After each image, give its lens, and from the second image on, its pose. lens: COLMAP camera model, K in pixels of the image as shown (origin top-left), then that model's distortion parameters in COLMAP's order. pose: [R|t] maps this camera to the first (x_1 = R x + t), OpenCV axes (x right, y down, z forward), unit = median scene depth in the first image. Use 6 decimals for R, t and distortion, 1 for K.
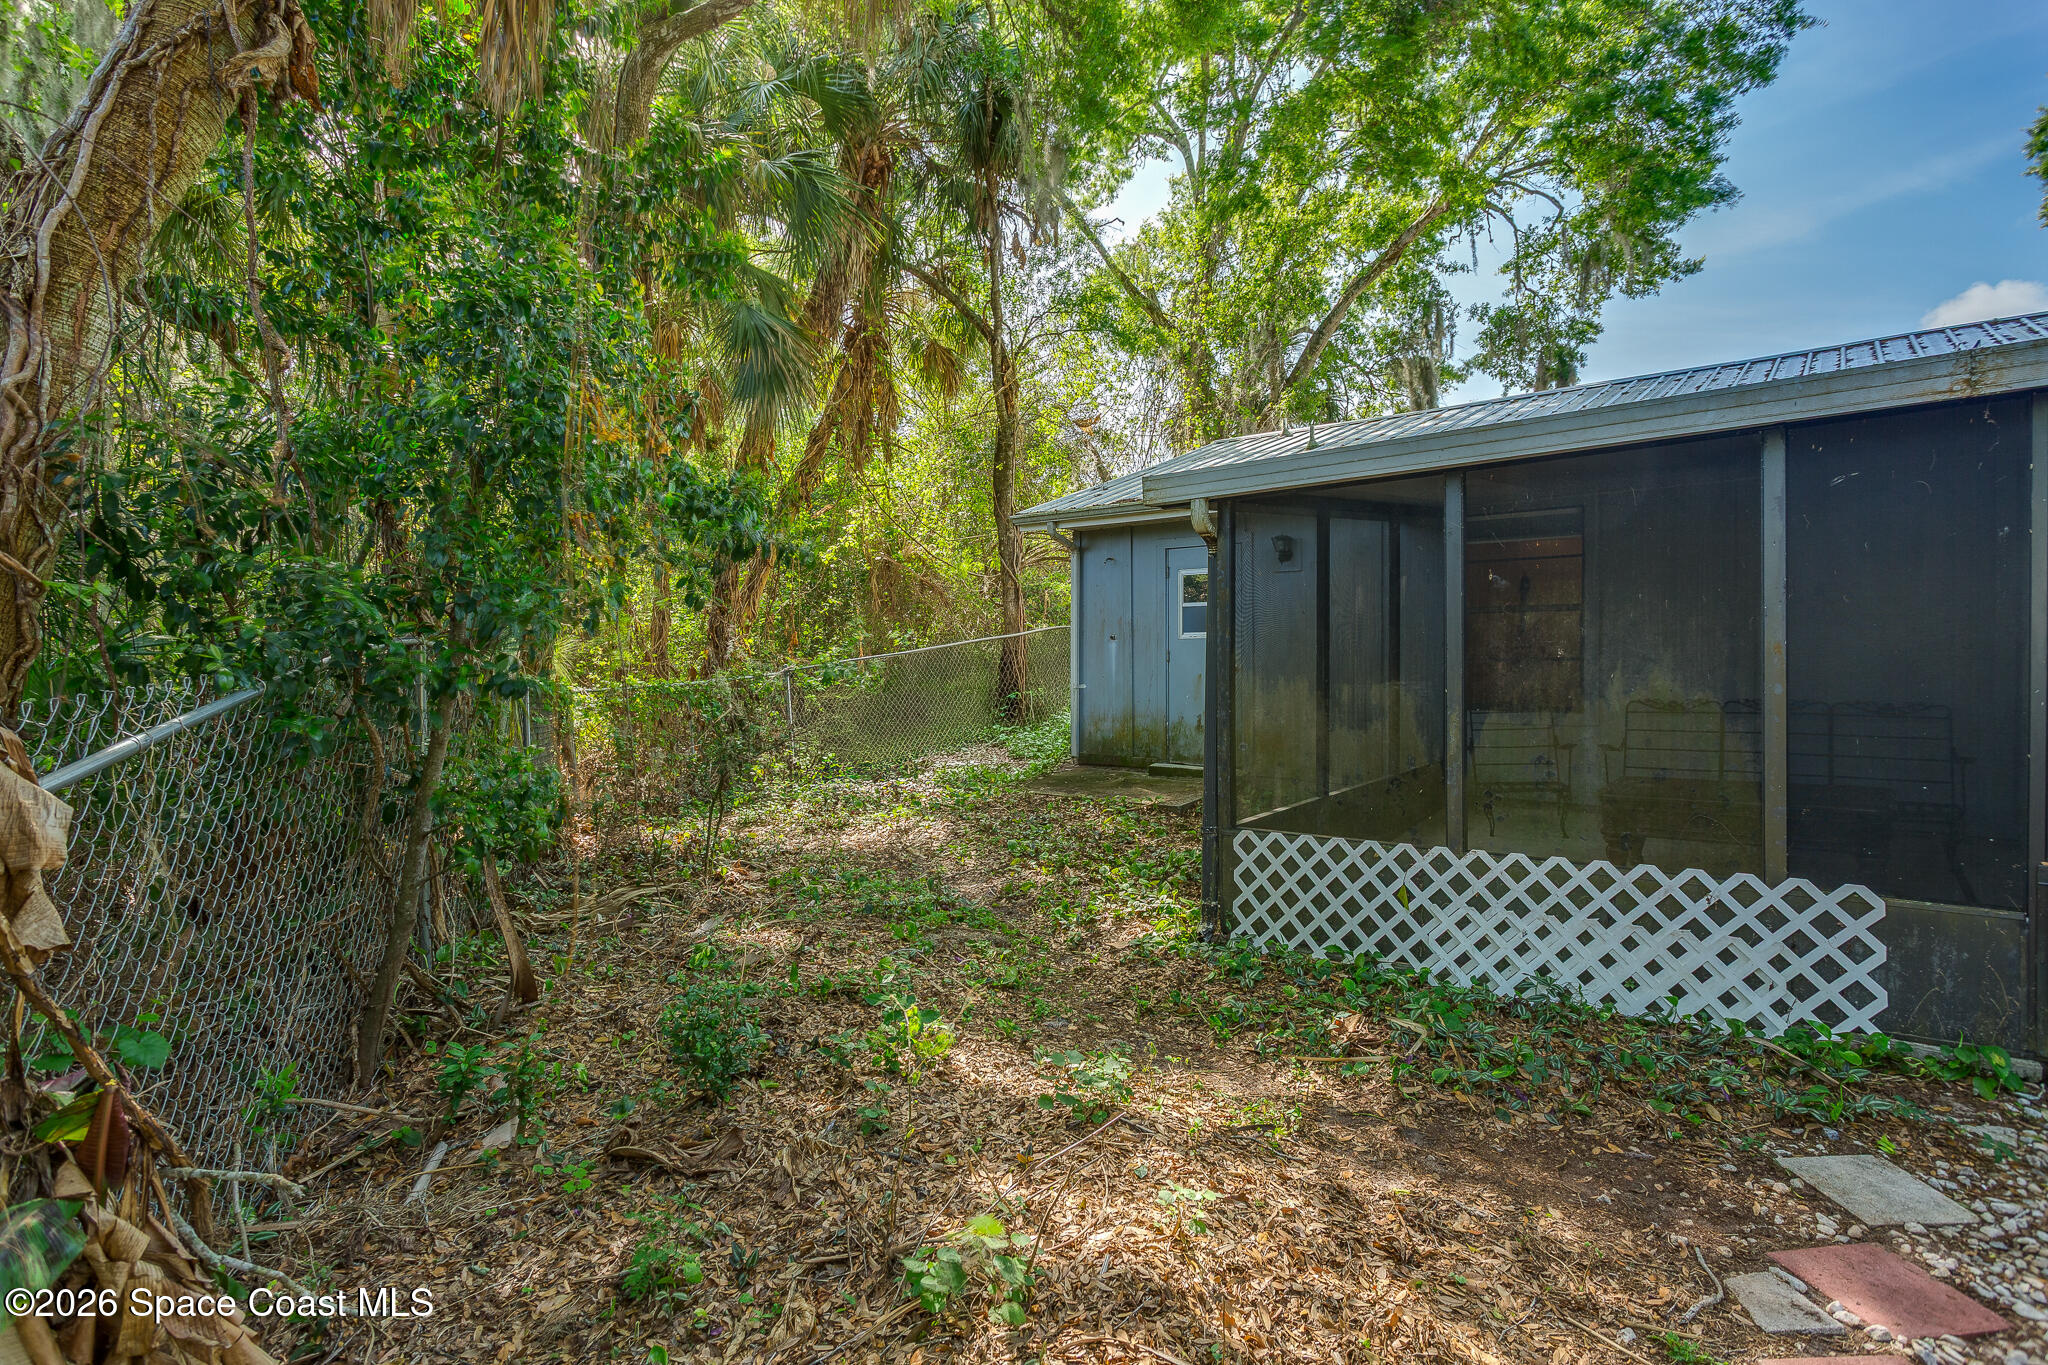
lens RADIAL K [[981.9, 0, 1013.9], [0, 981.9, 680.1], [0, 0, 1]] dist [-0.009496, 0.000380]
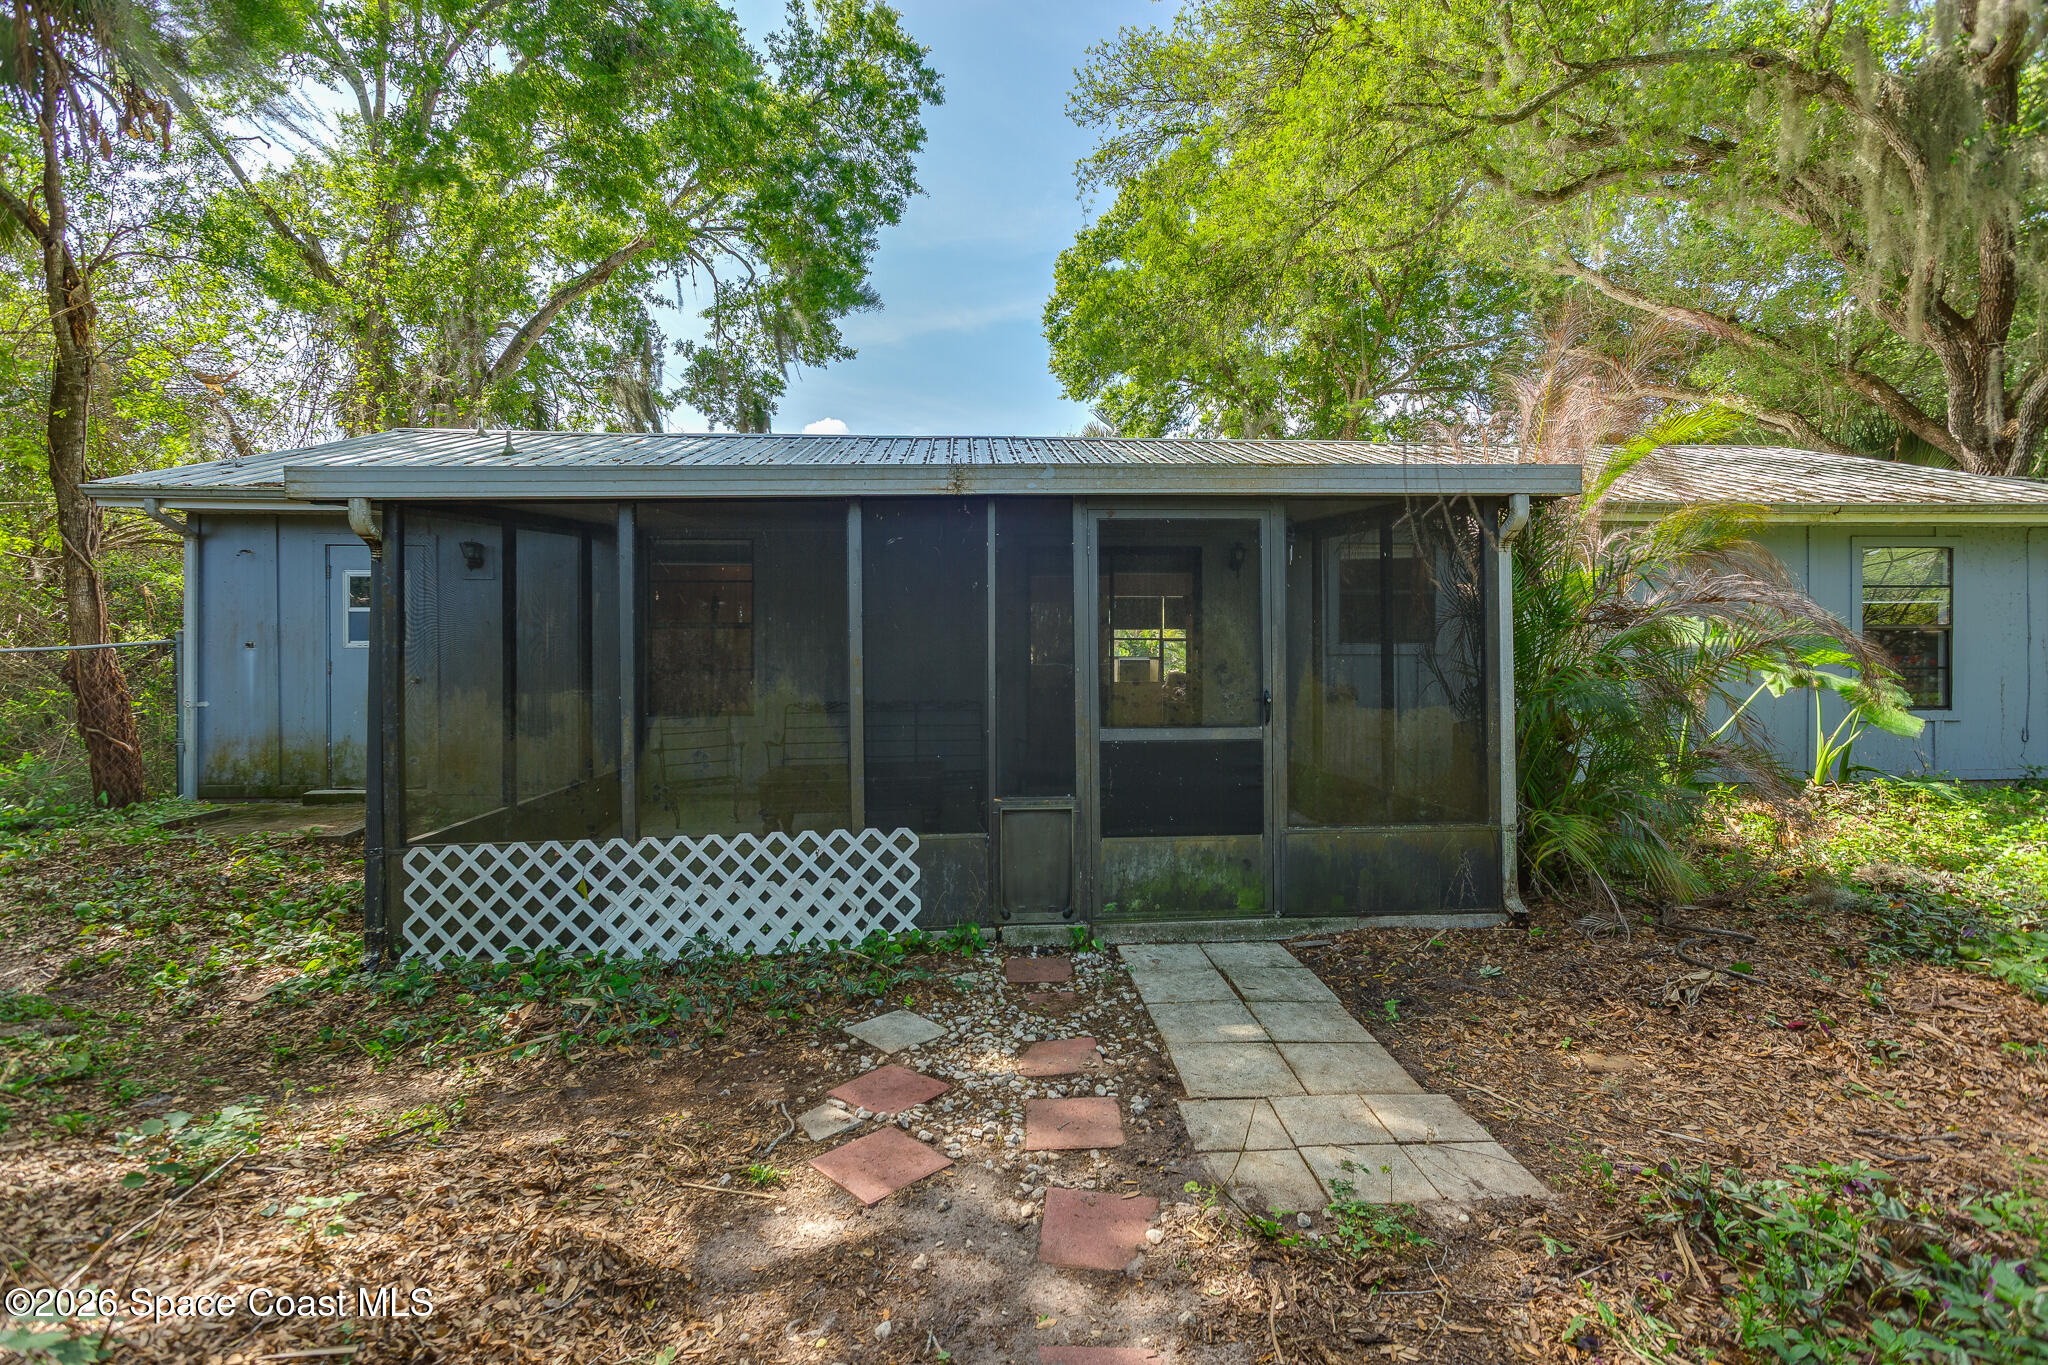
lens RADIAL K [[980.4, 0, 1023.0], [0, 980.4, 670.8], [0, 0, 1]] dist [-0.008652, 0.004934]
pose [[0.722643, 0.000276, 0.691221, 0.002409], [0.015280, 0.999749, -0.016373, 0.005091], [-0.691052, 0.022393, 0.722458, -0.107358]]
